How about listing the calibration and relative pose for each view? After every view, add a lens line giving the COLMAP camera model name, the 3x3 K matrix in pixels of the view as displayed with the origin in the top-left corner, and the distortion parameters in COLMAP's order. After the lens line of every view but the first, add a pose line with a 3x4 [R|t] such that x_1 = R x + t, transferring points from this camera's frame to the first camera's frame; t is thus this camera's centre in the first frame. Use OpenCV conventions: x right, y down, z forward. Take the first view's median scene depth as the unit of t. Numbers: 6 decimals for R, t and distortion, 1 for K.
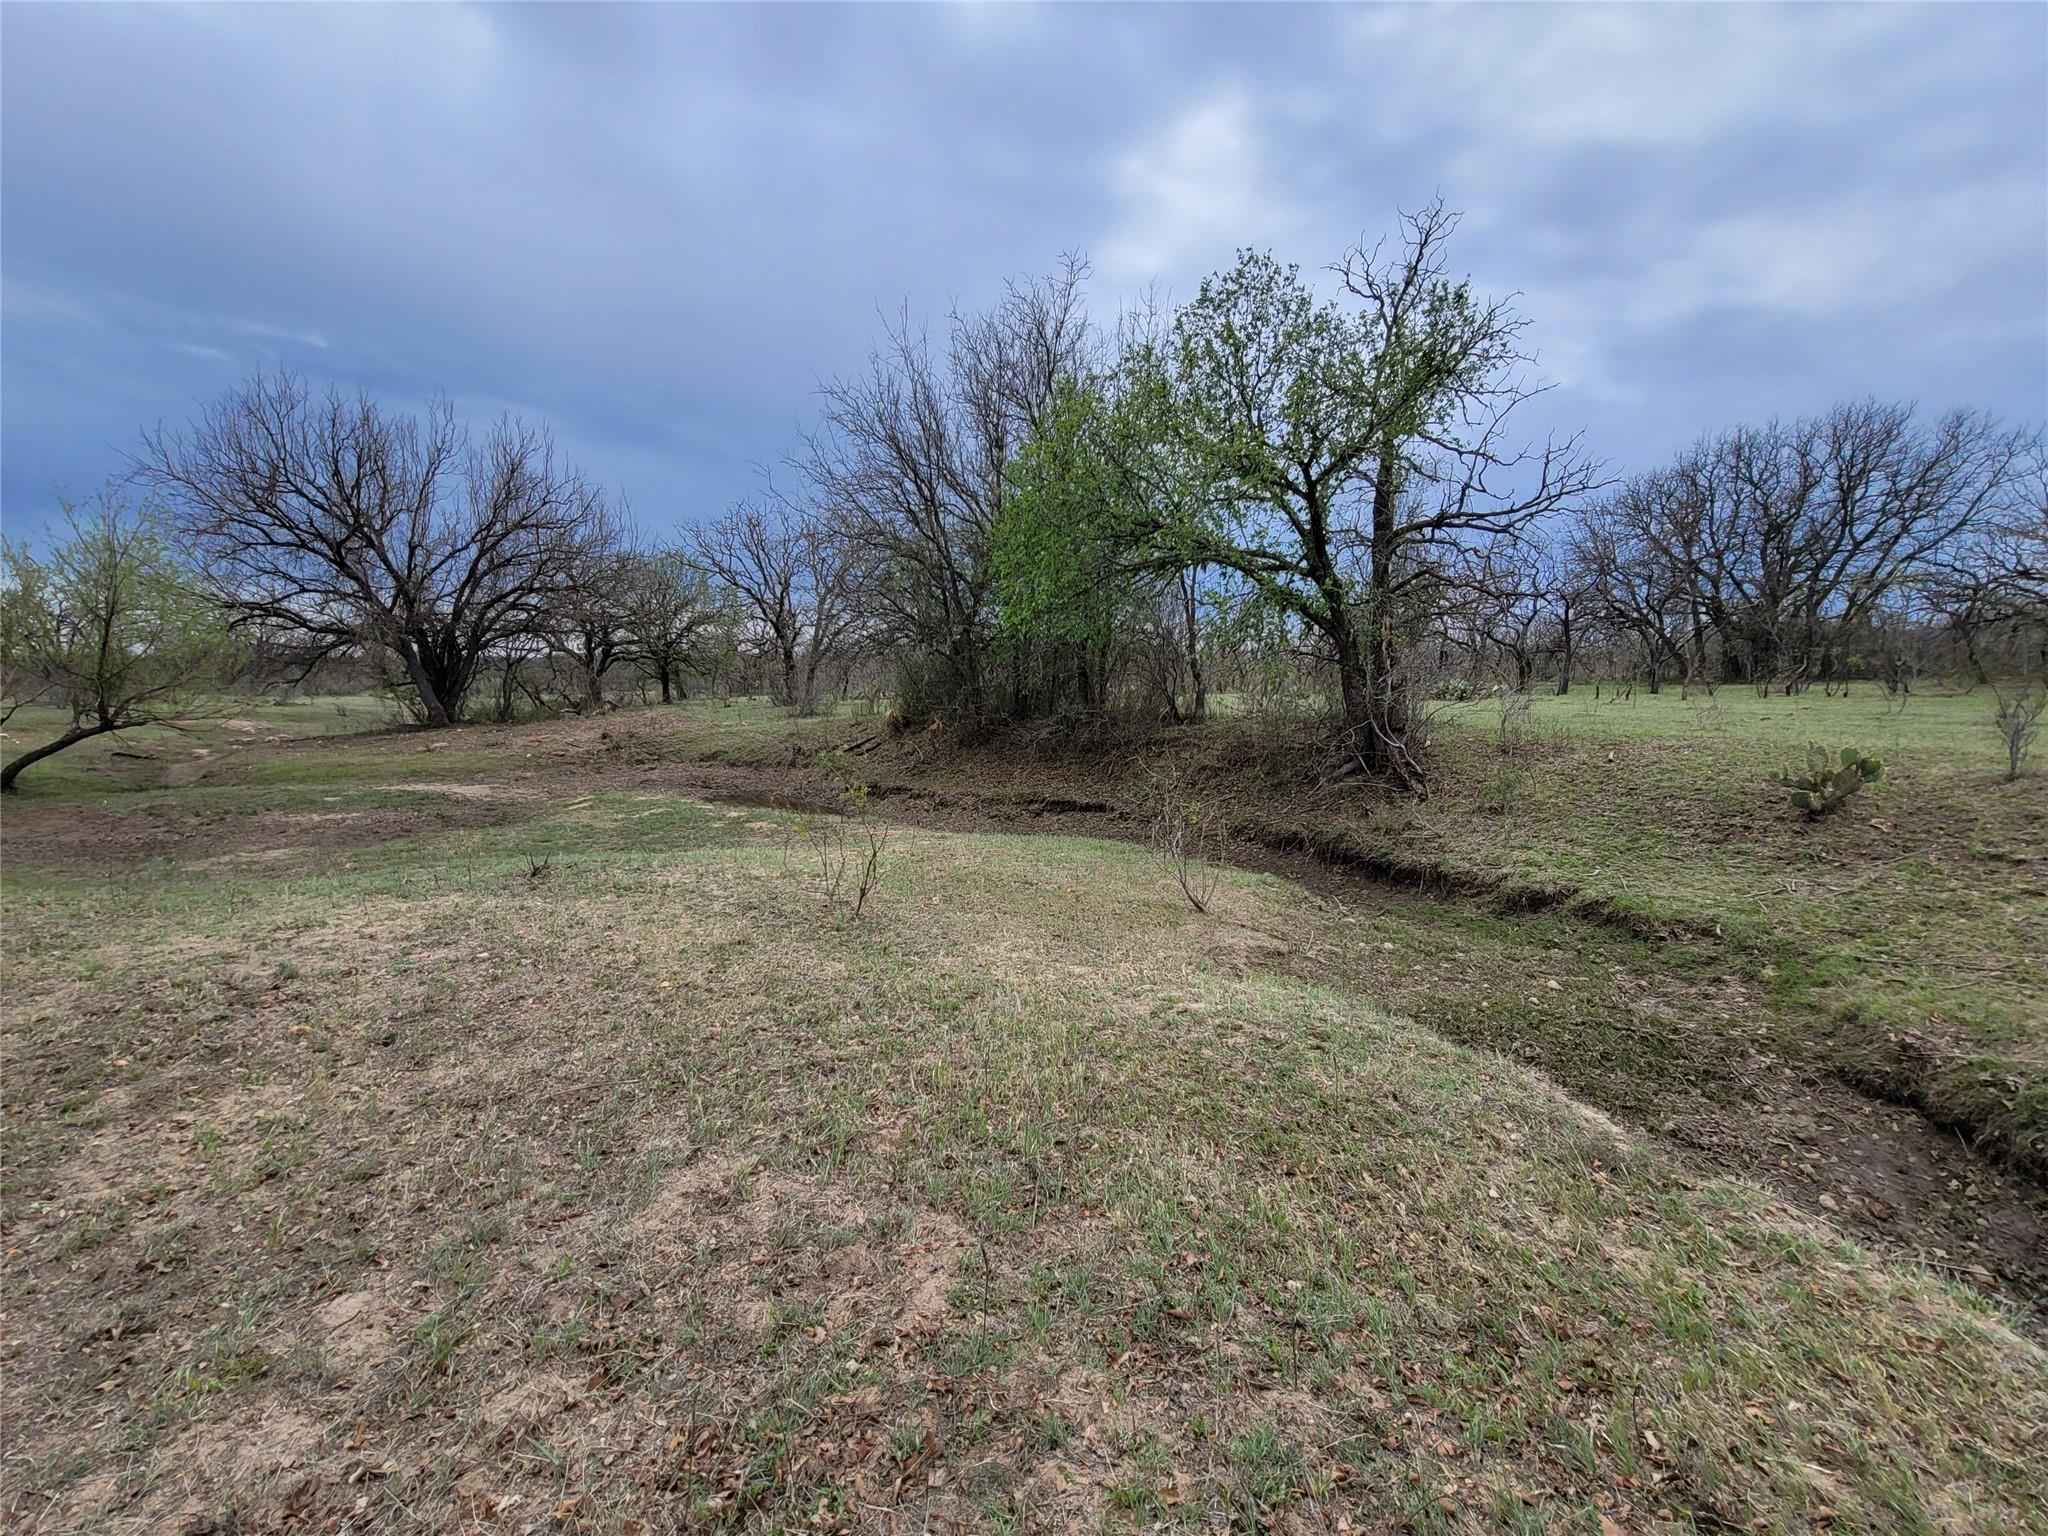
lens RADIAL K [[889.8, 0, 1021.6], [0, 889.8, 774.9], [0, 0, 1]] dist [-0.000152, 0.000456]
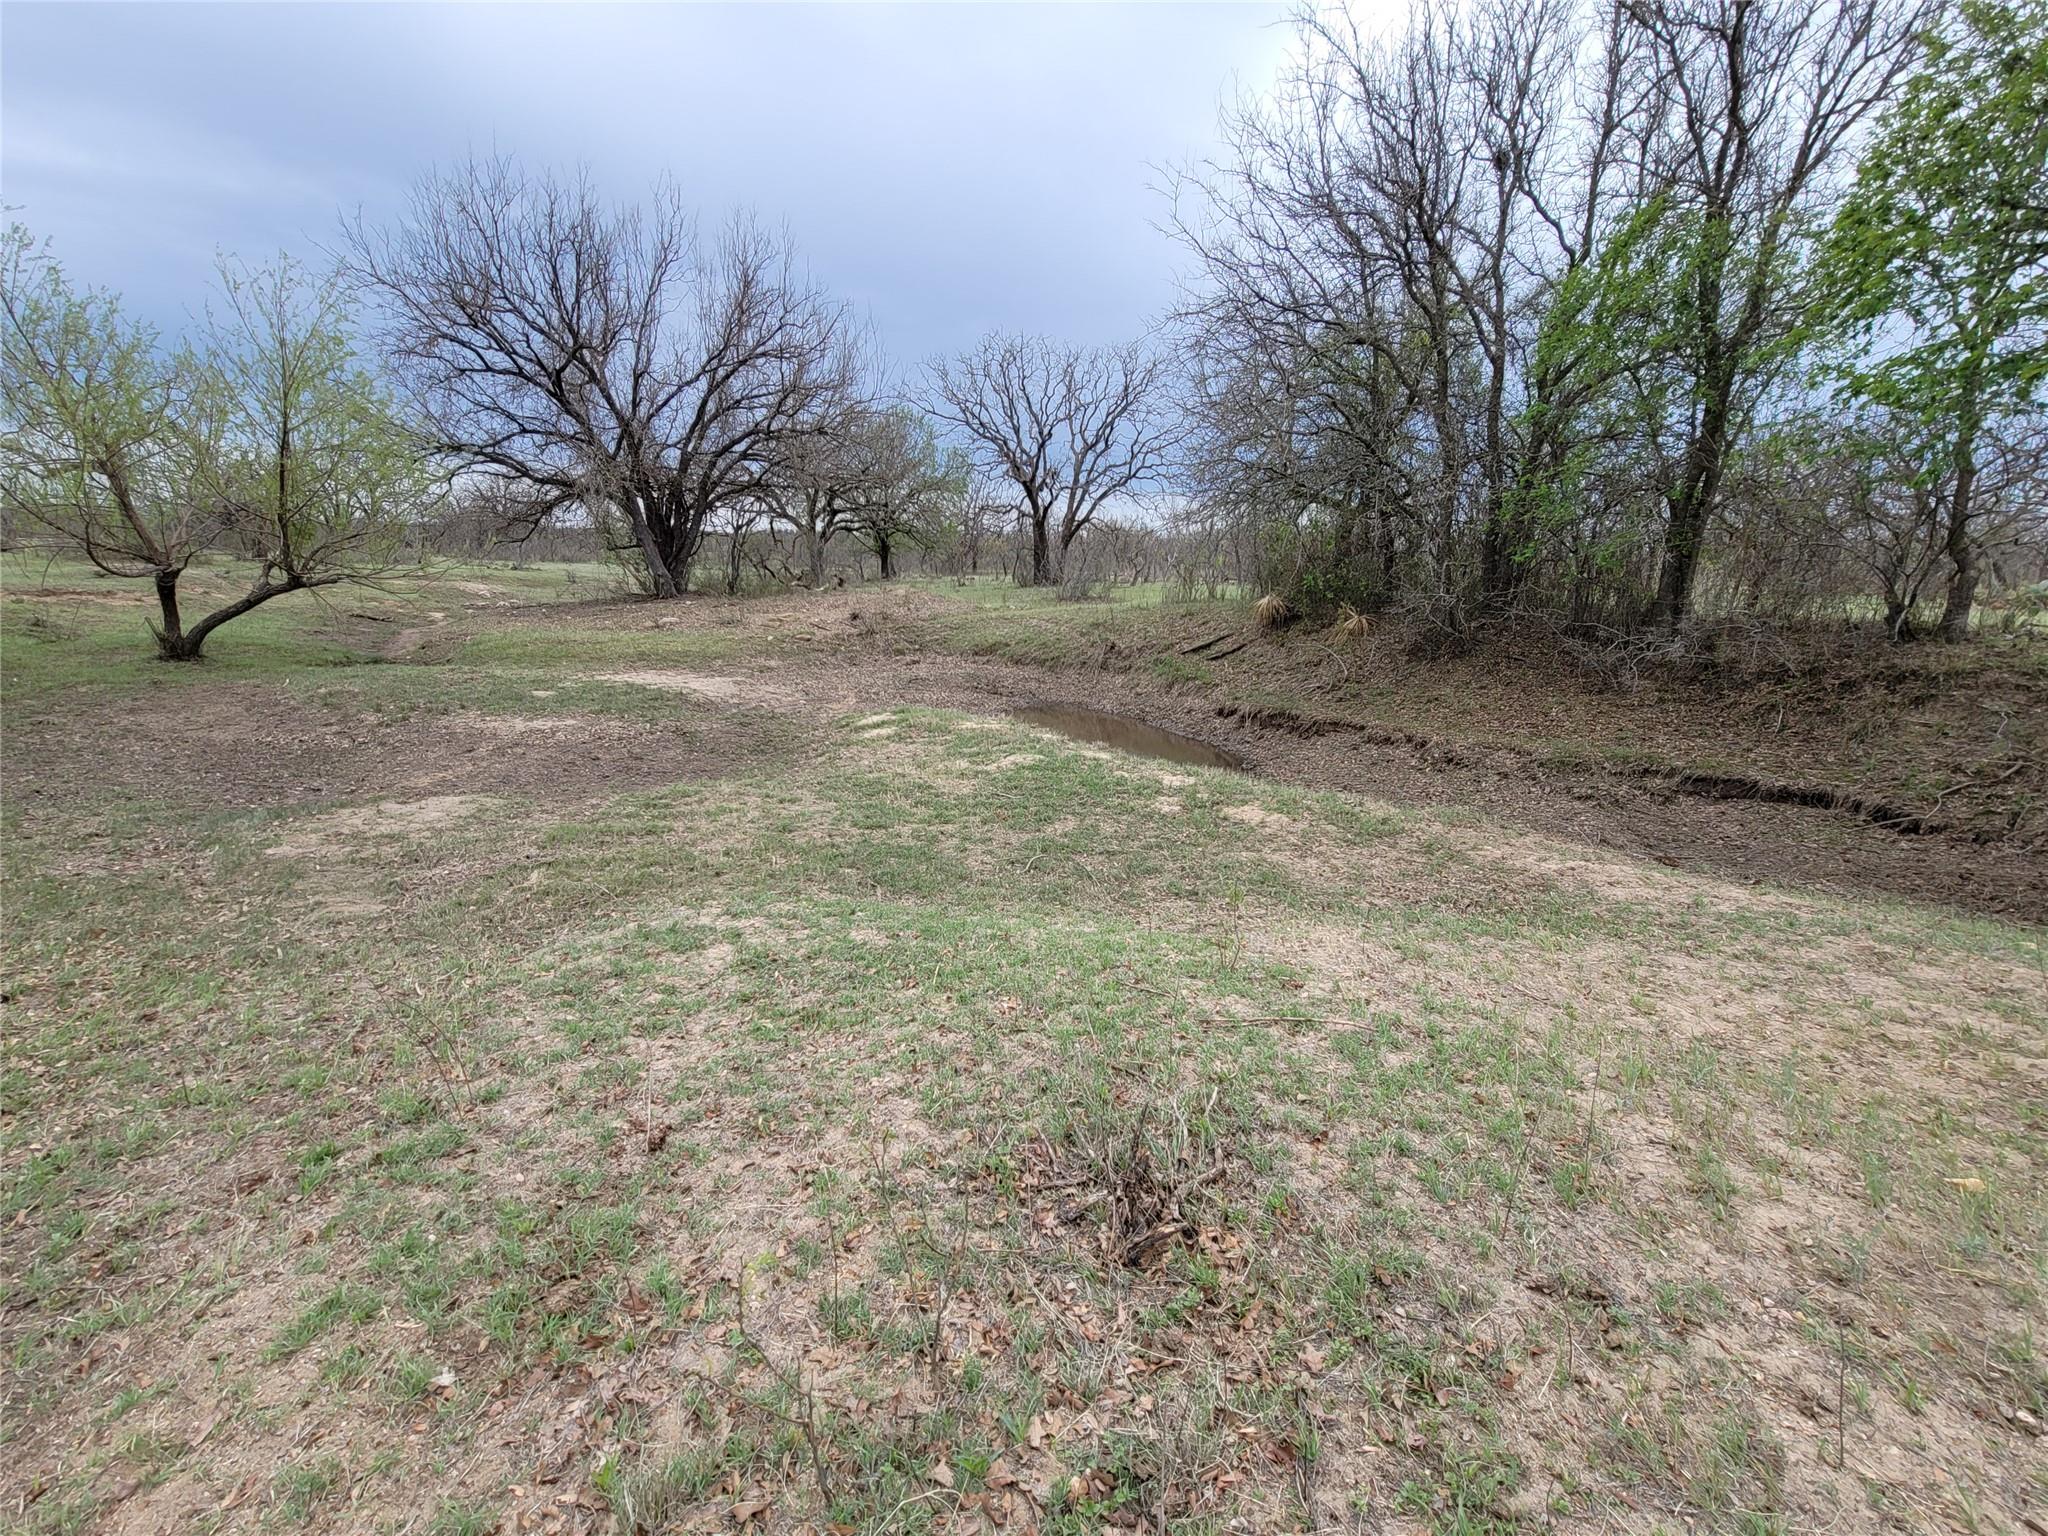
lens RADIAL K [[889.8, 0, 1021.6], [0, 889.8, 774.9], [0, 0, 1]] dist [-0.000152, 0.000456]
pose [[0.979902, 0.072116, -0.185989, -0.147829], [-0.048478, 0.990504, 0.128651, -0.011842], [0.193500, -0.117049, 0.974093, 0.211224]]
